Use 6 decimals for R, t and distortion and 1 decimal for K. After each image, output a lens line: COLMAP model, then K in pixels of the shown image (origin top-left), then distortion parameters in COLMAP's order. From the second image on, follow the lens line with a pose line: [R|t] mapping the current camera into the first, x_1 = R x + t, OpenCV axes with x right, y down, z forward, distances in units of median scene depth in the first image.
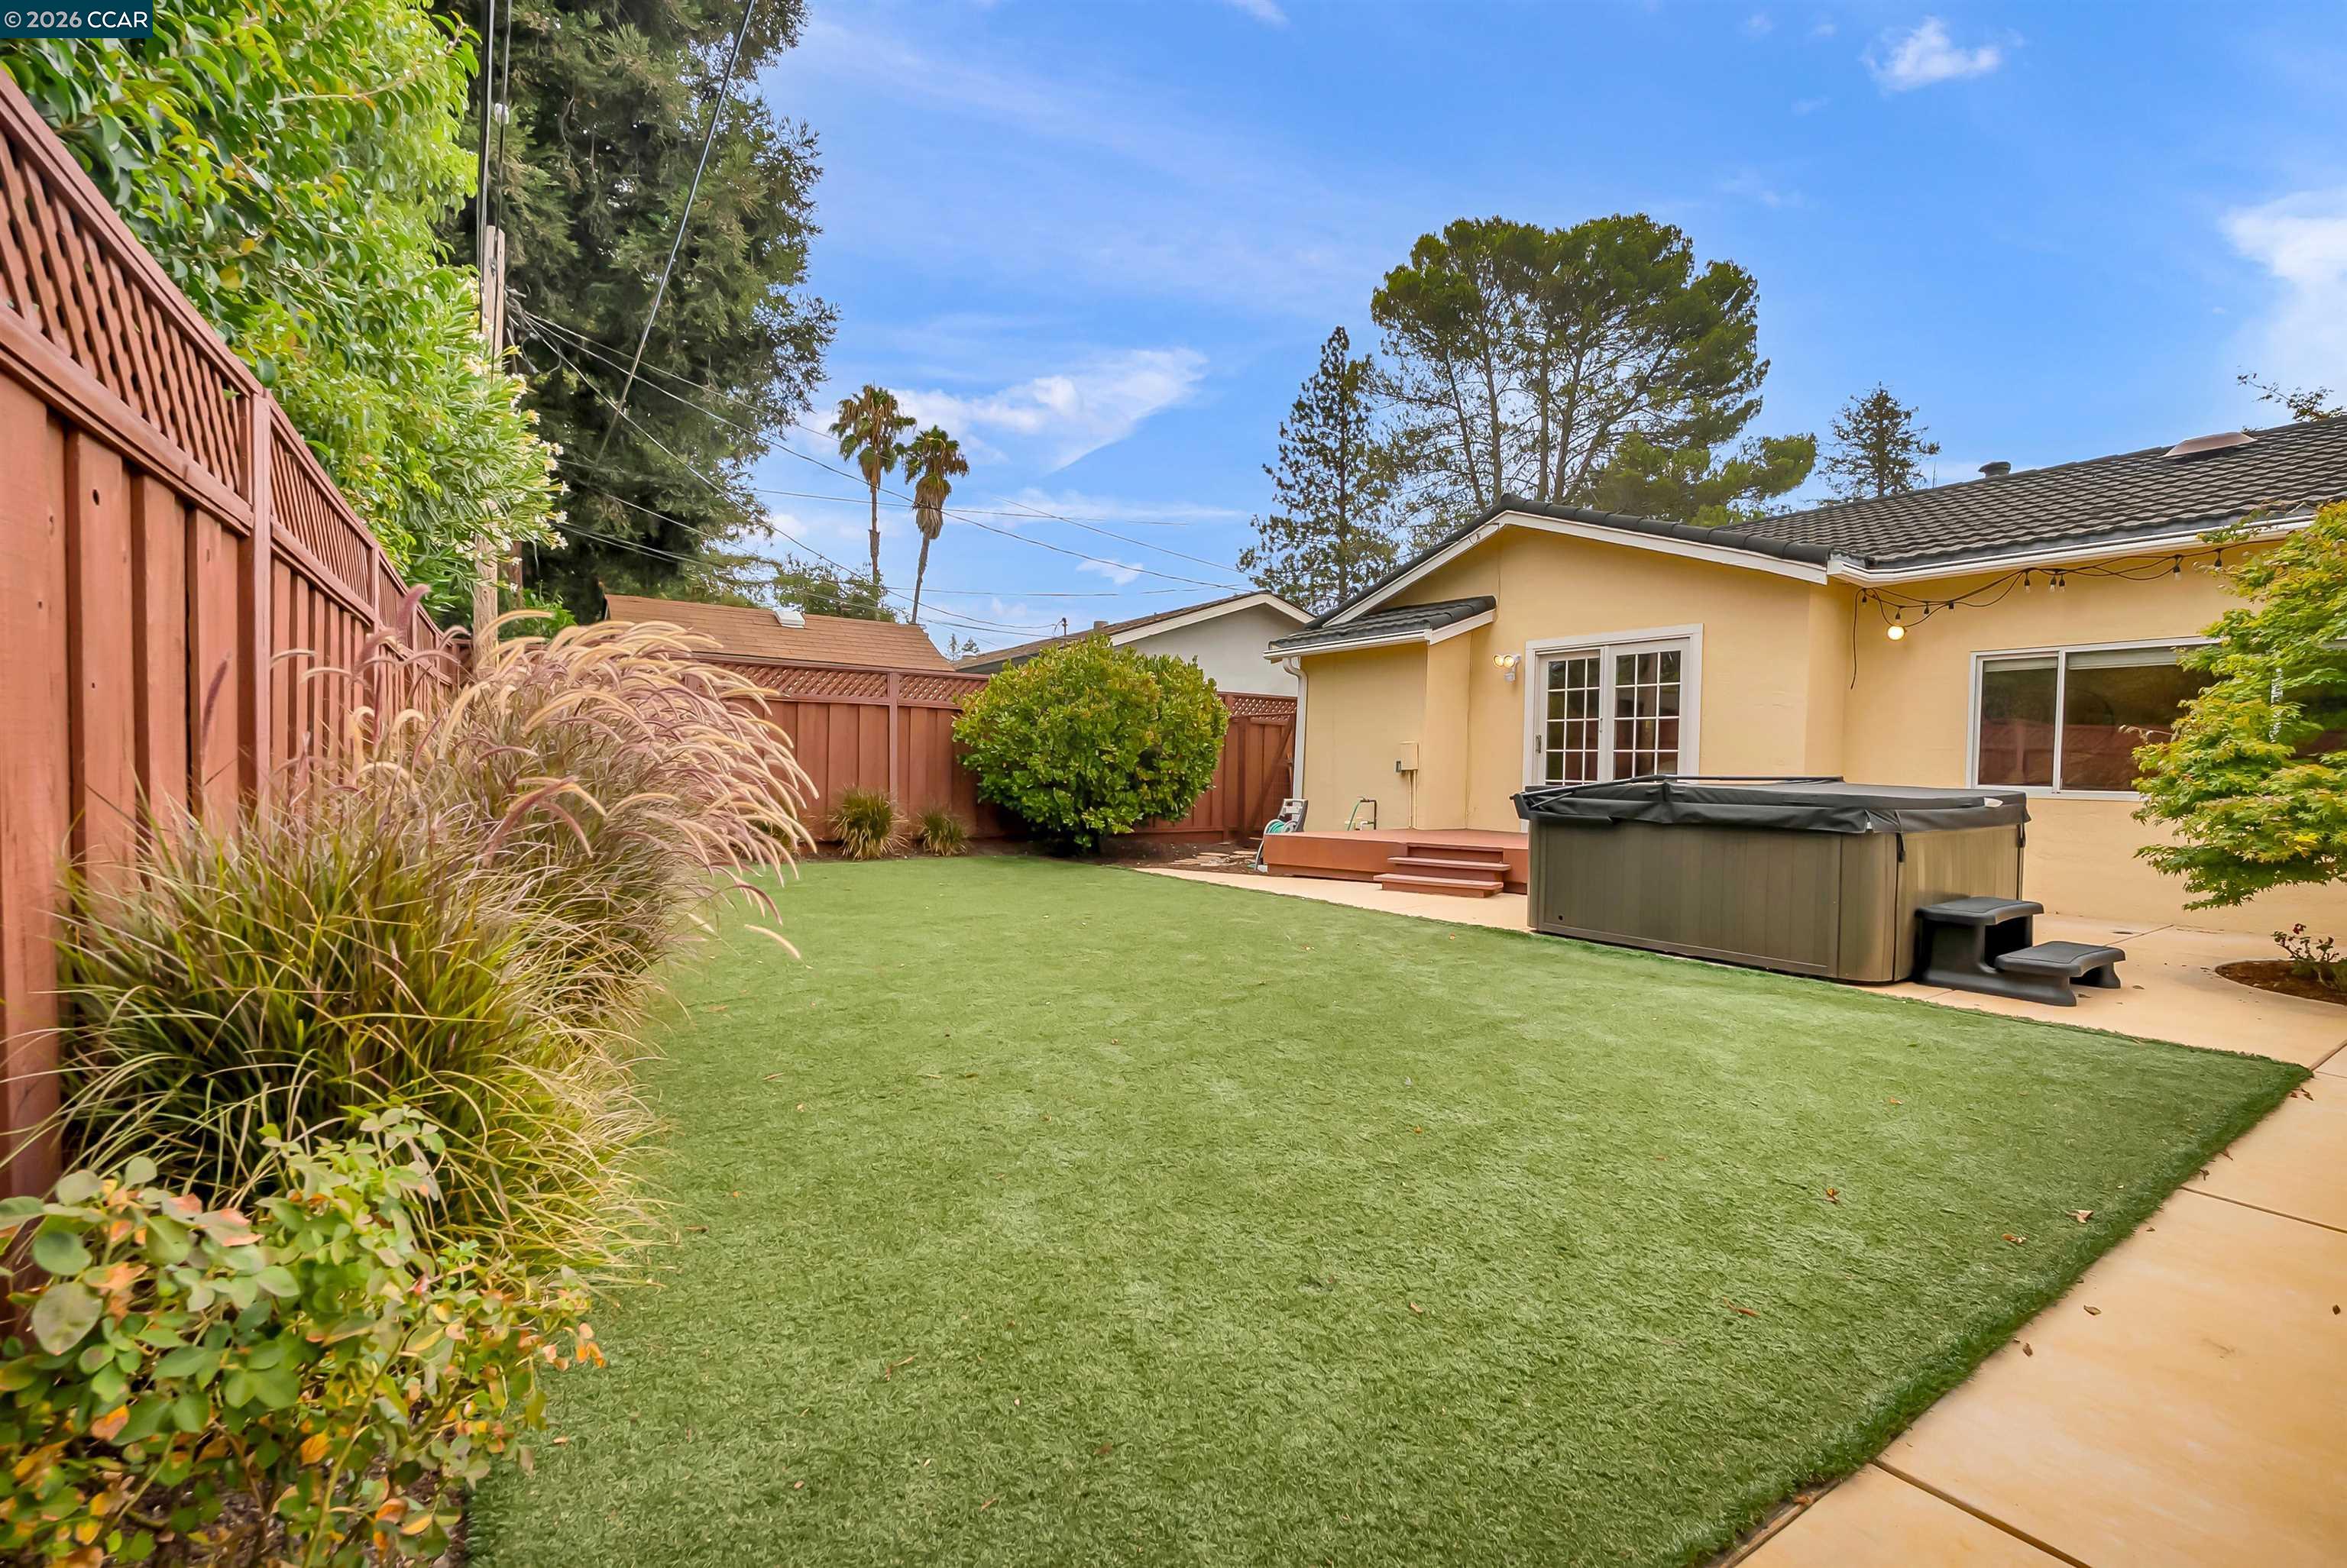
lens RADIAL K [[1066.5, 0, 1173.5], [0, 1066.5, 784.0], [0, 0, 1]] dist [-0.000126, -0.000018]
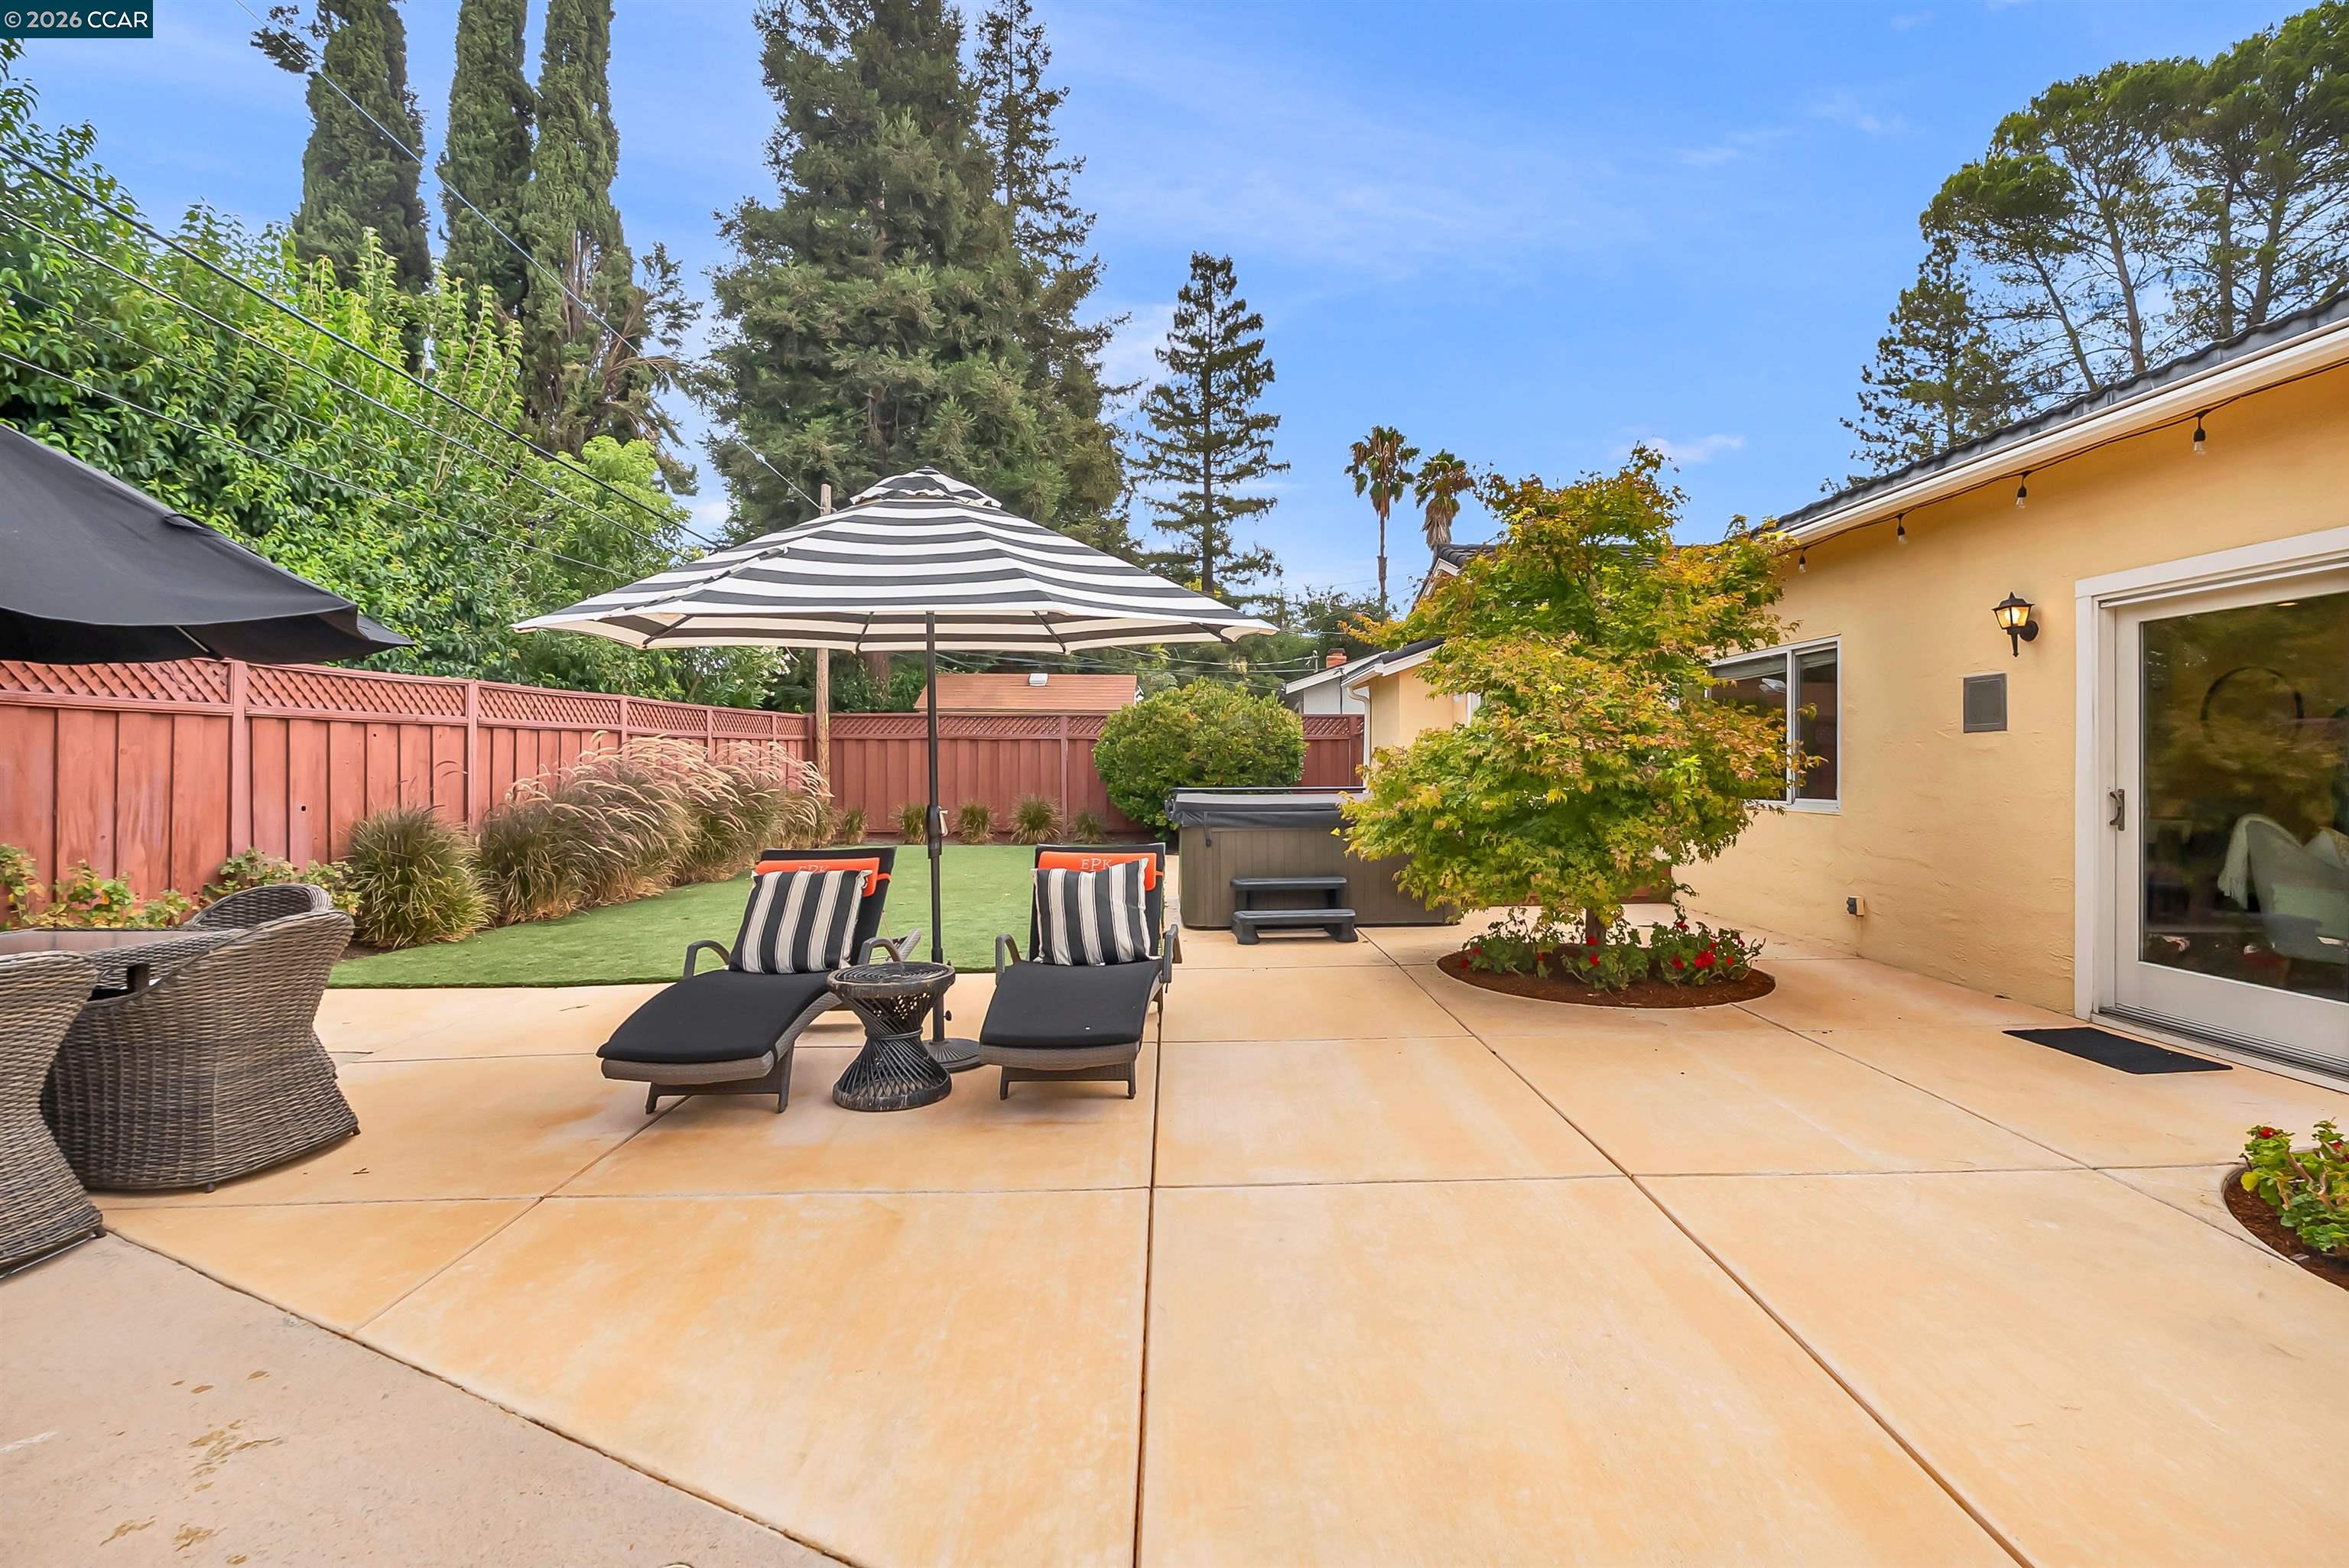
lens RADIAL K [[1065.8, 0, 1196.7], [0, 1065.8, 761.9], [0, 0, 1]] dist [-0.005138, 0.000084]
pose [[0.839409, -0.020689, -0.543106, 0.144323], [0.008491, 0.999652, -0.024958, -0.000924], [0.543433, 0.016339, 0.839293, -0.018464]]
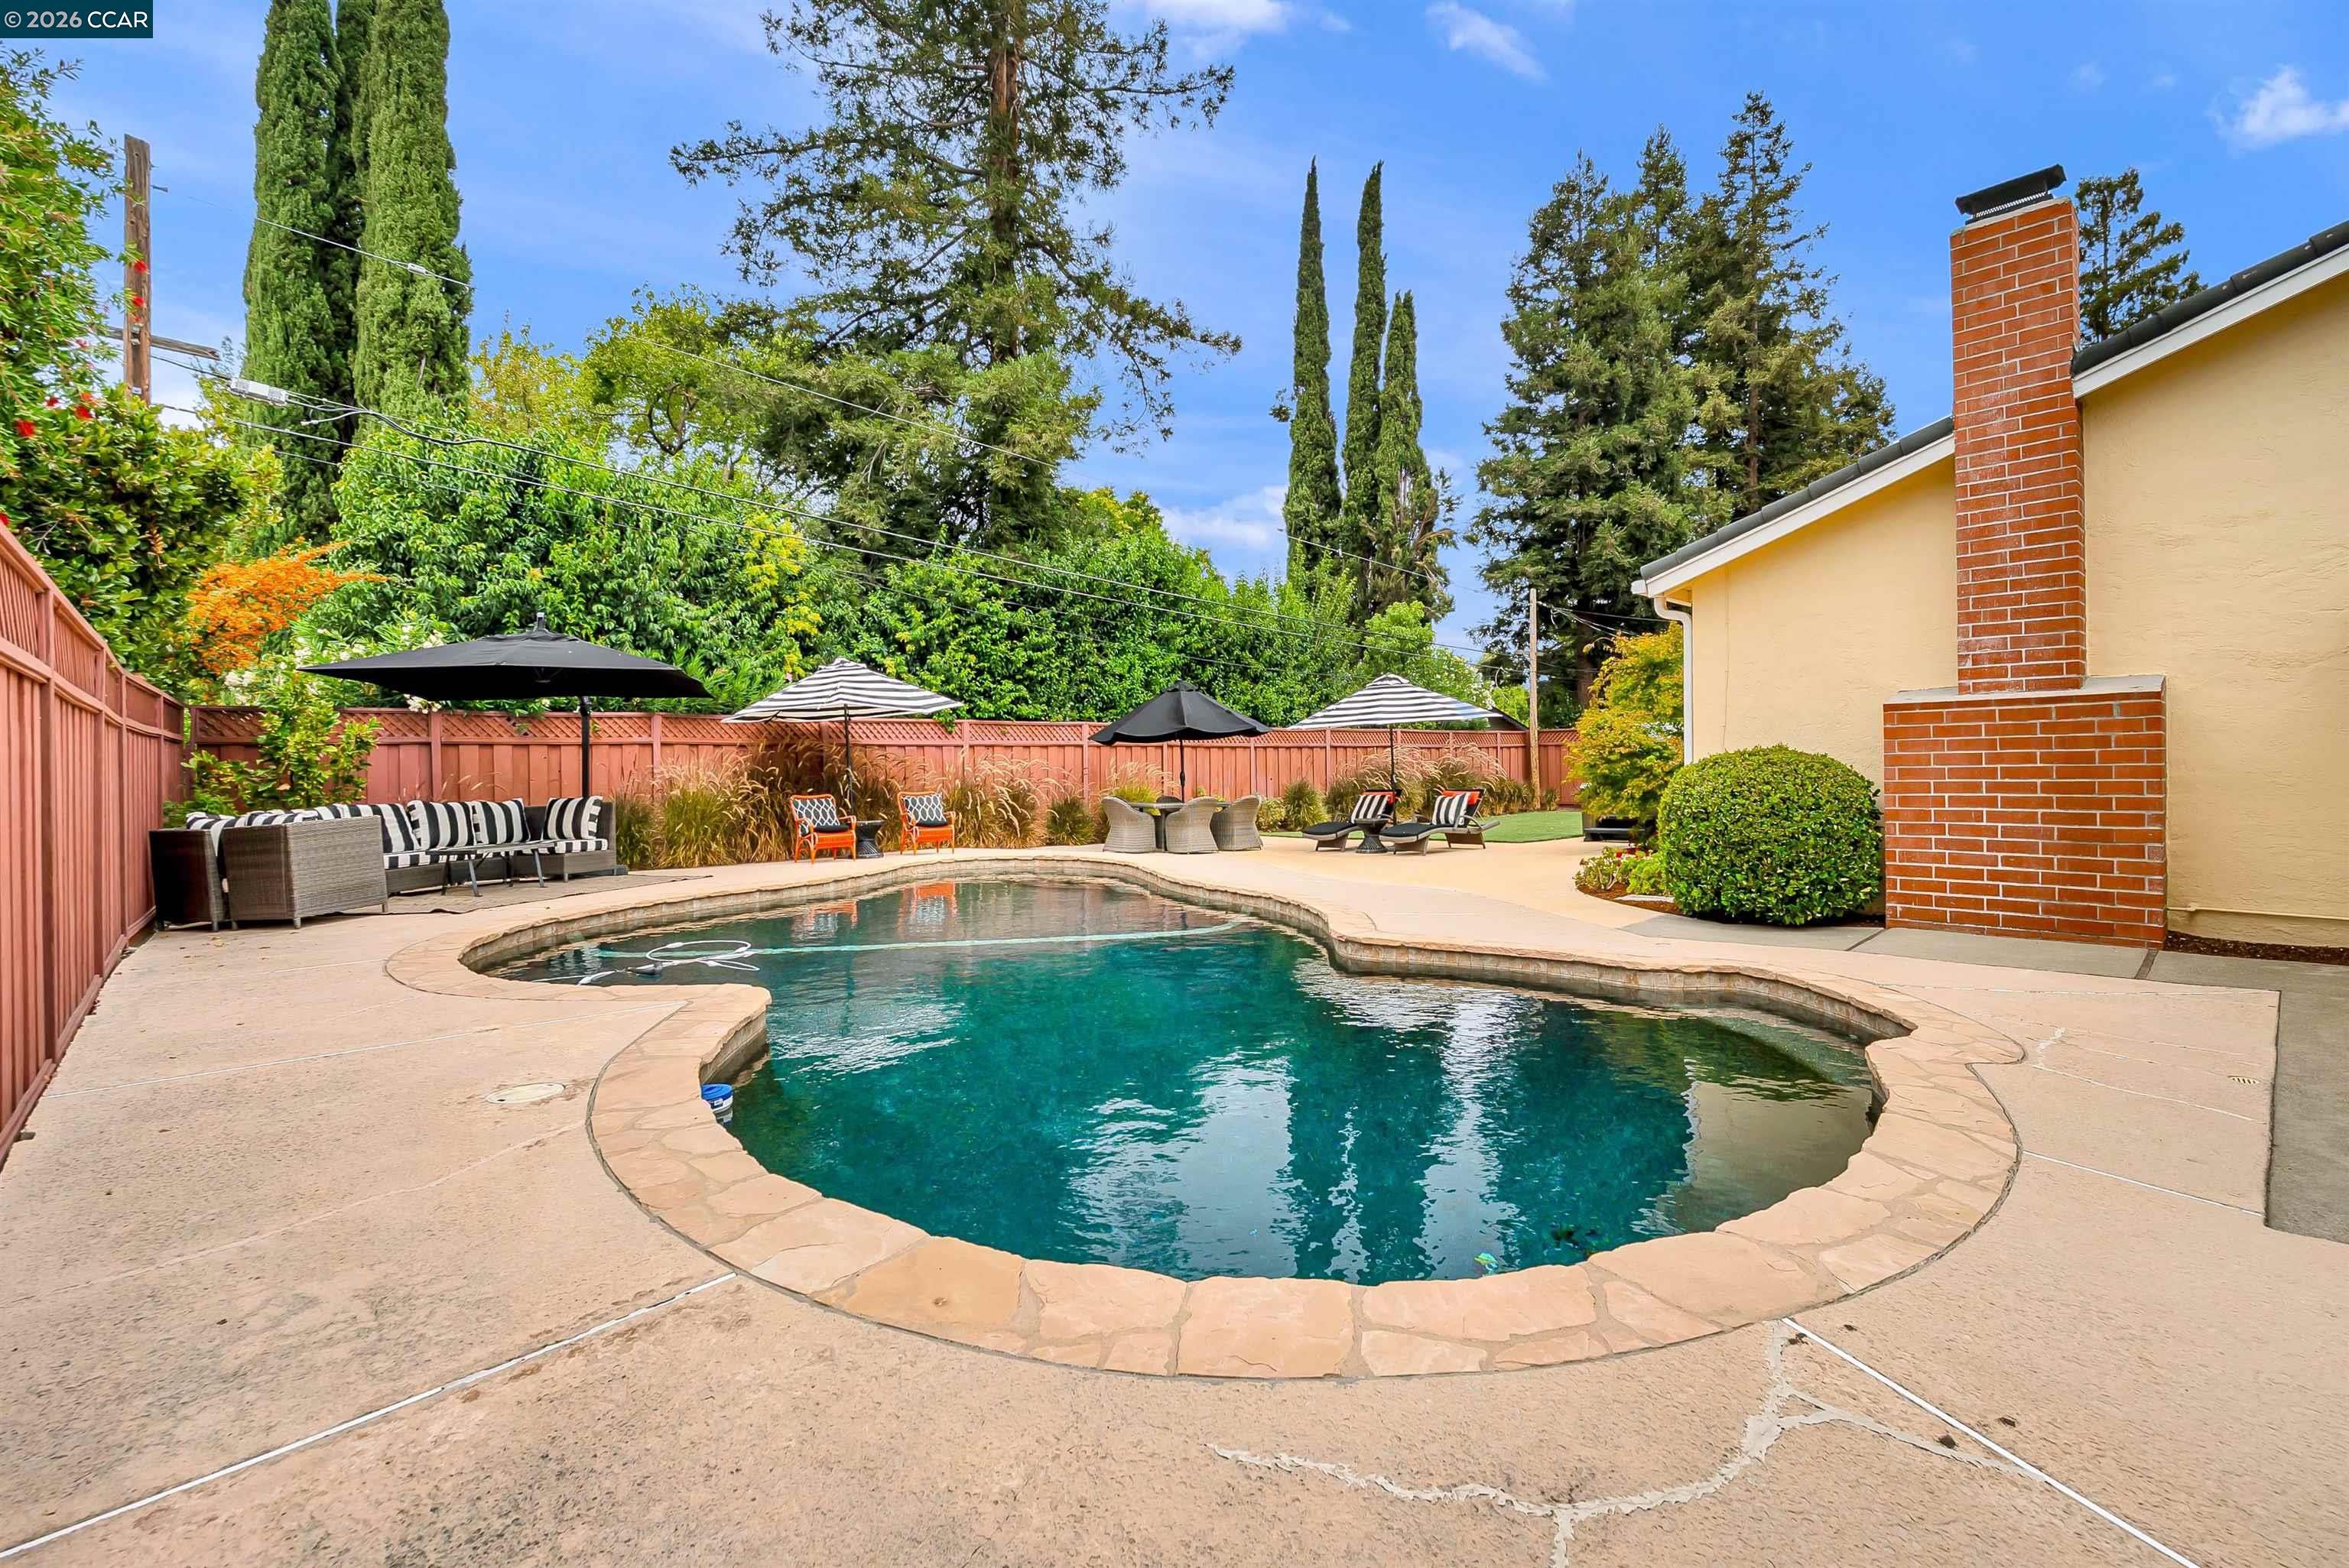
lens RADIAL K [[1040.6, 0, 1183.7], [0, 1040.6, 791.9], [0, 0, 1]] dist [-0.001996, 0.000139]
pose [[0.152888, 0.003112, -0.988239, 0.352016], [-0.003085, 0.999992, 0.002672, 0.004624], [0.988239, 0.002640, 0.152896, -0.056644]]
